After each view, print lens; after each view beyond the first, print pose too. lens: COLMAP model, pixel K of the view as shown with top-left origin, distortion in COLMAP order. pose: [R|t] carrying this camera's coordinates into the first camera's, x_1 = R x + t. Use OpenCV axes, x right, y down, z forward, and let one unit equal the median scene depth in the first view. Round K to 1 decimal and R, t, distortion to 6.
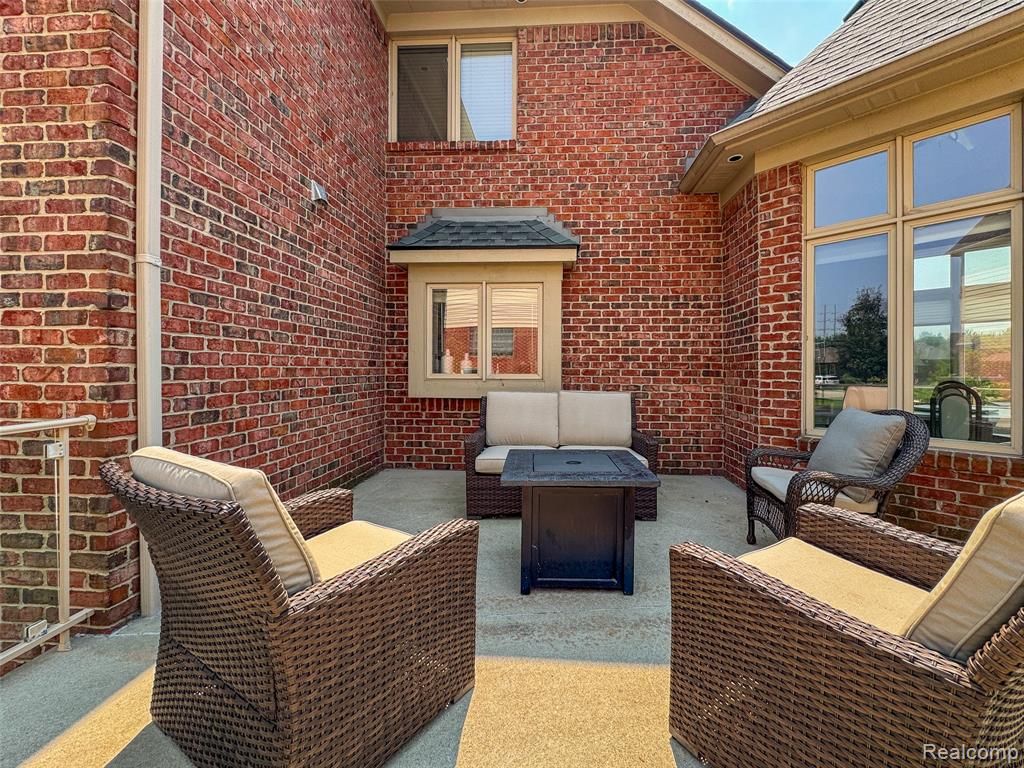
lens RADIAL K [[440.0, 0, 518.2], [0, 440.0, 381.7], [0, 0, 1]] dist [-0.001822, -0.000283]
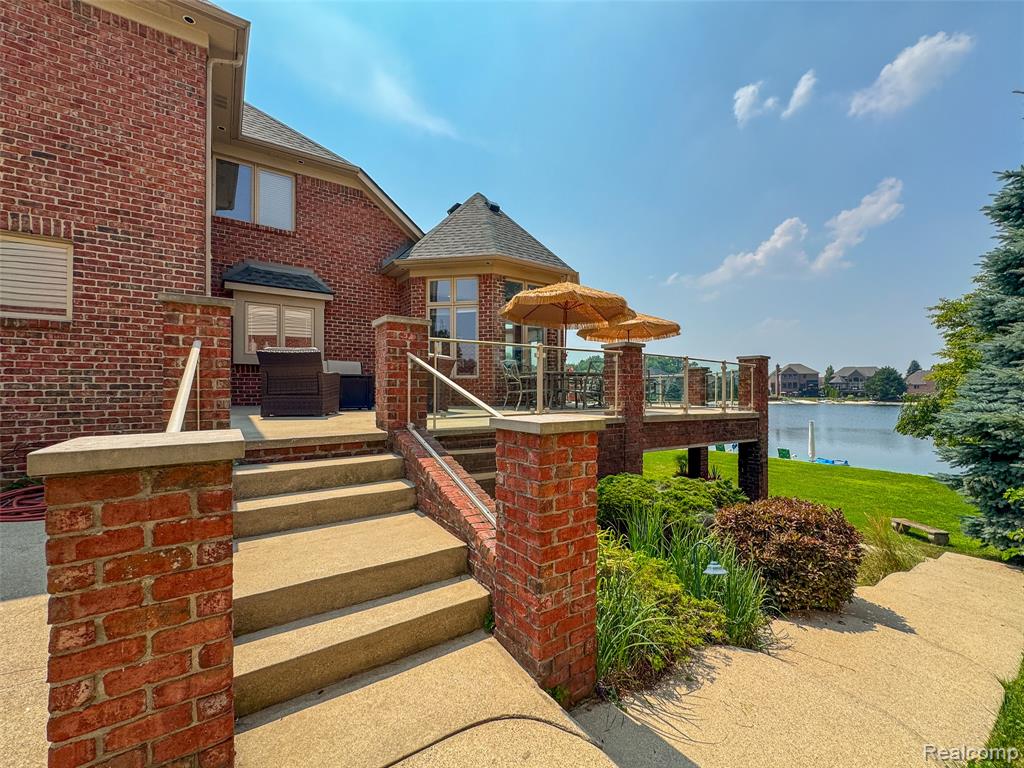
lens RADIAL K [[423.7, 0, 511.0], [0, 423.7, 381.5], [0, 0, 1]] dist [-0.001364, -0.000133]
pose [[0.778380, 0.007866, 0.627745, -0.438268], [0.017619, 0.999254, -0.034368, 0.182744], [-0.627547, 0.037811, 0.777660, -1.014331]]
